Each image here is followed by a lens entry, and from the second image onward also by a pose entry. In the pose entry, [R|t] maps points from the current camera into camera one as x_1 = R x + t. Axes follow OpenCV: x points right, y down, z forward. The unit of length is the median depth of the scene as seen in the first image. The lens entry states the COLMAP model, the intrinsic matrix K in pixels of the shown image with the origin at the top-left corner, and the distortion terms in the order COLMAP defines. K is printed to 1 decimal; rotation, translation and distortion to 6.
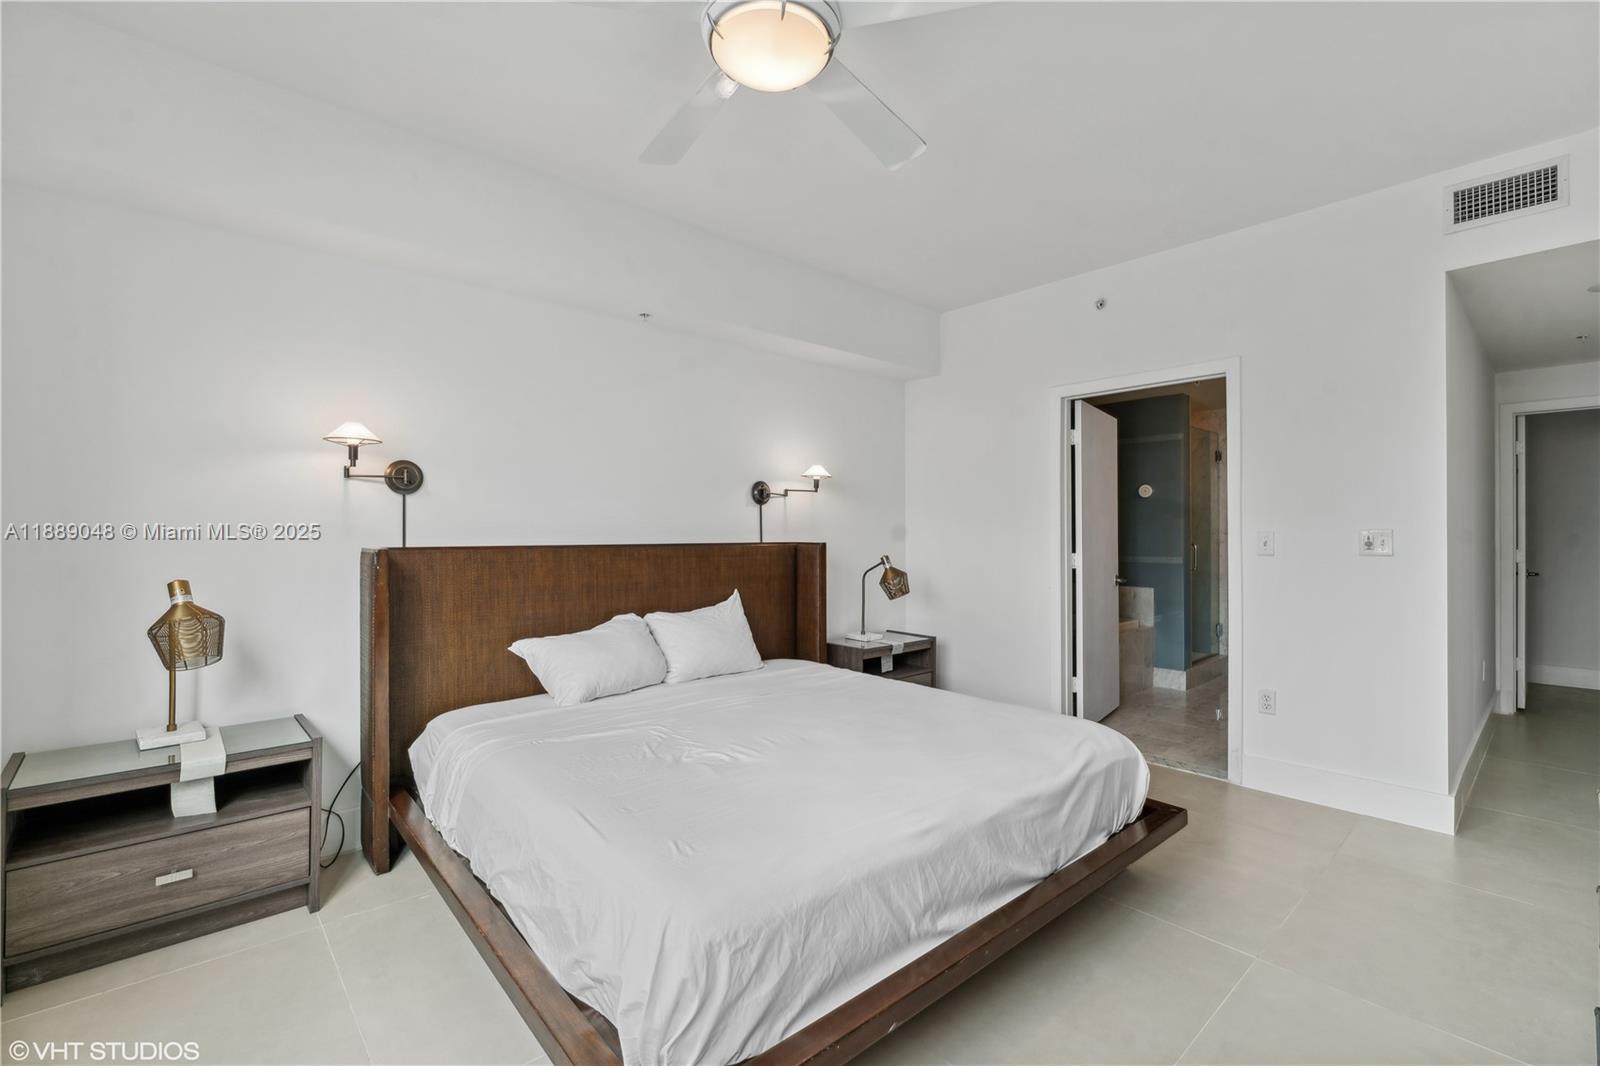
lens RADIAL K [[687.5, 0, 807.4], [0, 687.5, 538.1], [0, 0, 1]] dist [-0.000738, -0.000136]
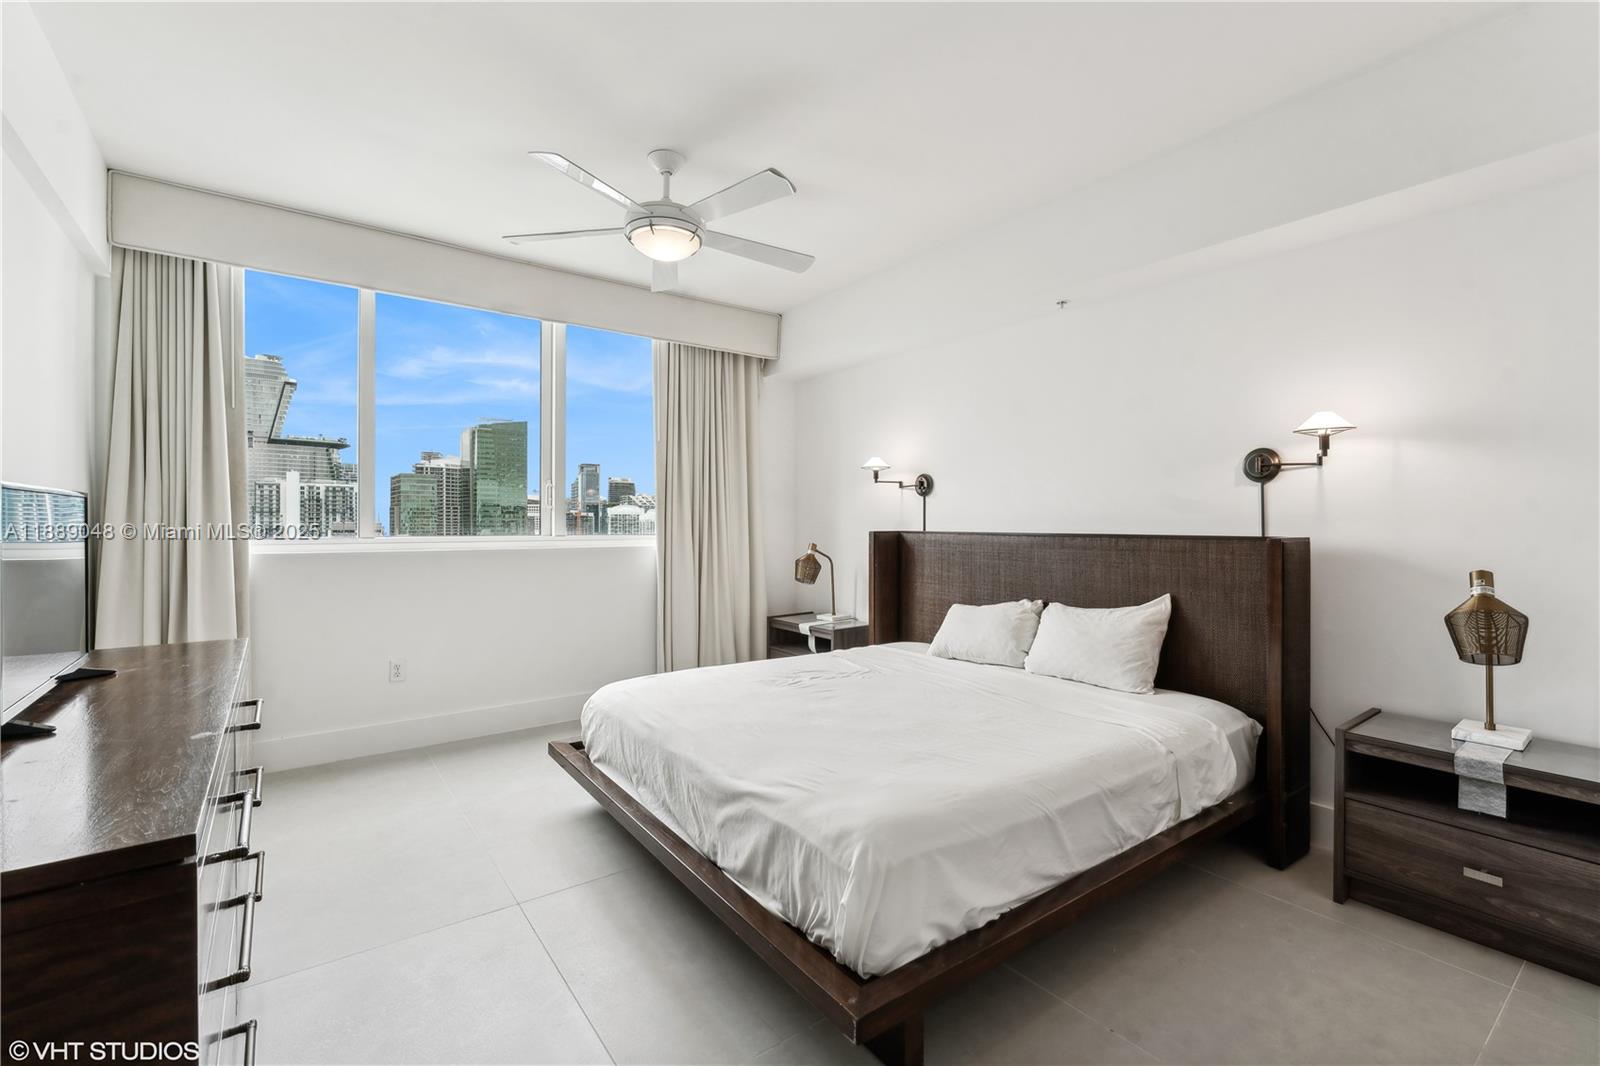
lens RADIAL K [[700.7, 0, 819.8], [0, 700.7, 515.3], [0, 0, 1]] dist [-0.002346, -0.000229]
pose [[-0.076150, -0.009847, -0.997048, 0.673129], [-0.010249, 0.999906, -0.009092, -0.003933], [0.997044, 0.009526, -0.076244, 0.607480]]
